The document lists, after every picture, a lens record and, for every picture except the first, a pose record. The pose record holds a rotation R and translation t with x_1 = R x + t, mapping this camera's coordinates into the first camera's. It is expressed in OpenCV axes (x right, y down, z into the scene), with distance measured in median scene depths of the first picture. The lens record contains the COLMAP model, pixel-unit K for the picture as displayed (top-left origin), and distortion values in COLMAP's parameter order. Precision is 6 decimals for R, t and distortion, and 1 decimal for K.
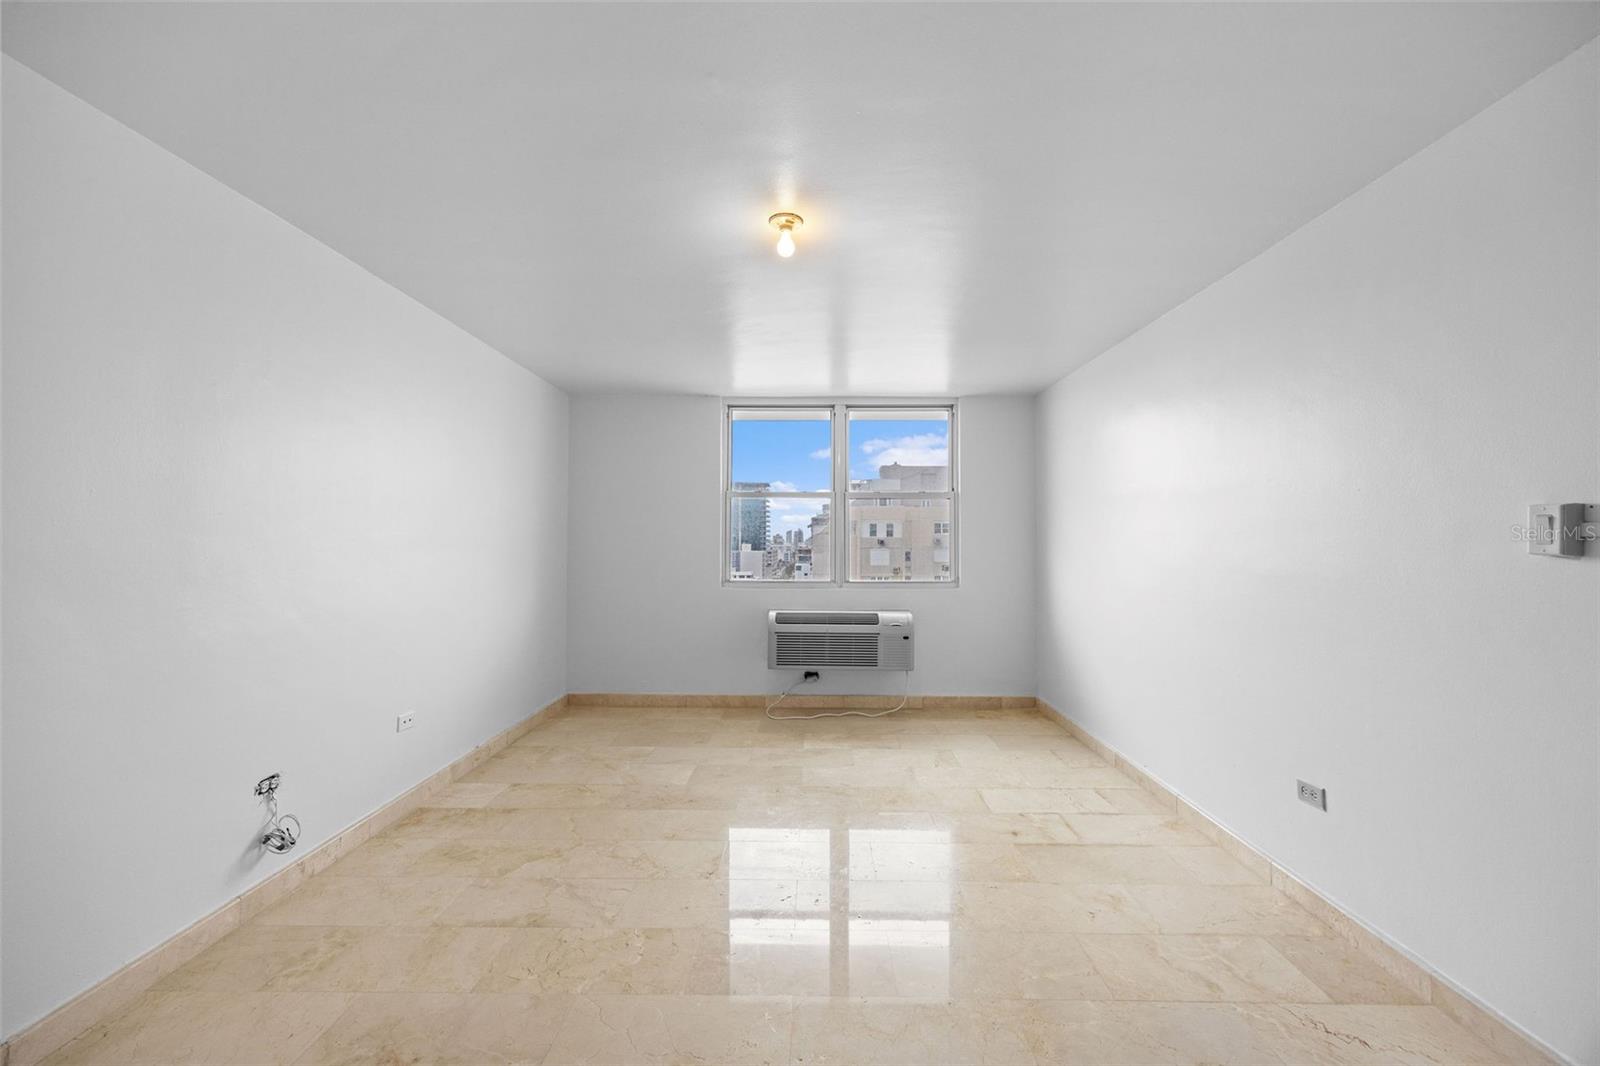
lens RADIAL K [[644.1, 0, 803.4], [0, 644.1, 529.4], [0, 0, 1]] dist [0.012653, 0.000203]
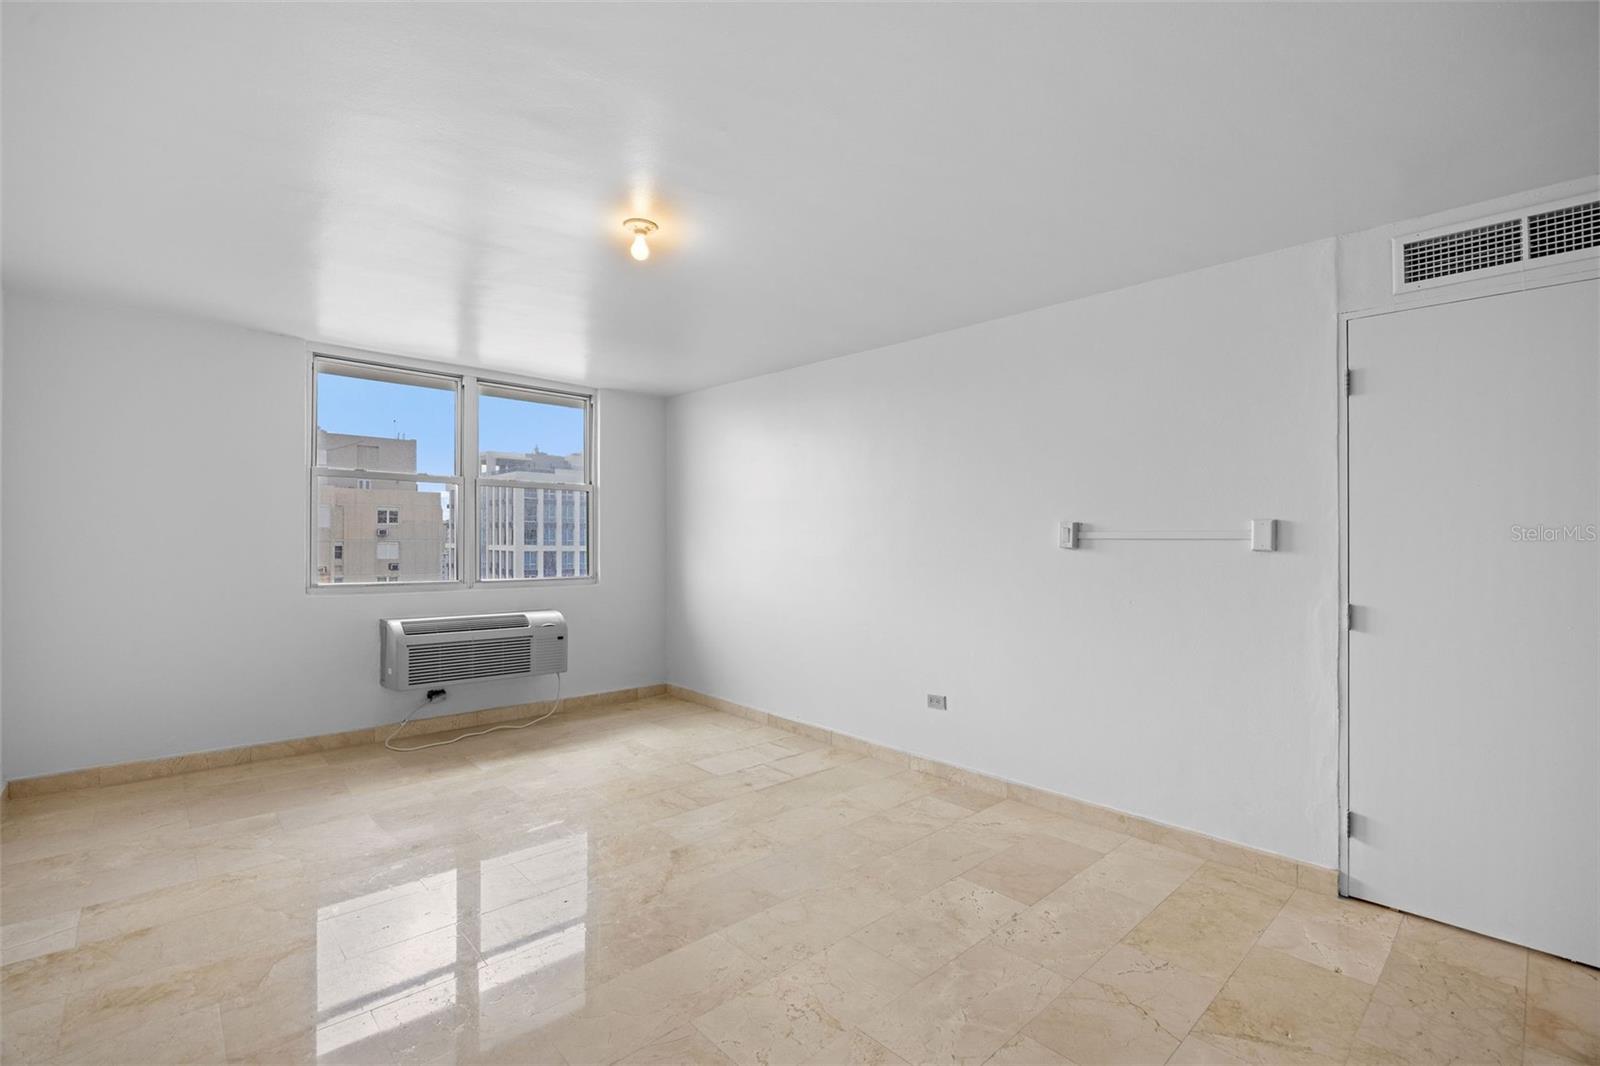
lens RADIAL K [[729.6, 0, 800.0], [0, 729.6, 533.0], [0, 0, 1]] dist [-0.003049, -0.000030]
pose [[0.718490, 0.009825, 0.695468, -0.322098], [-0.021824, 0.999726, 0.008423, -0.002182], [-0.695195, -0.021230, 0.718508, -0.008882]]
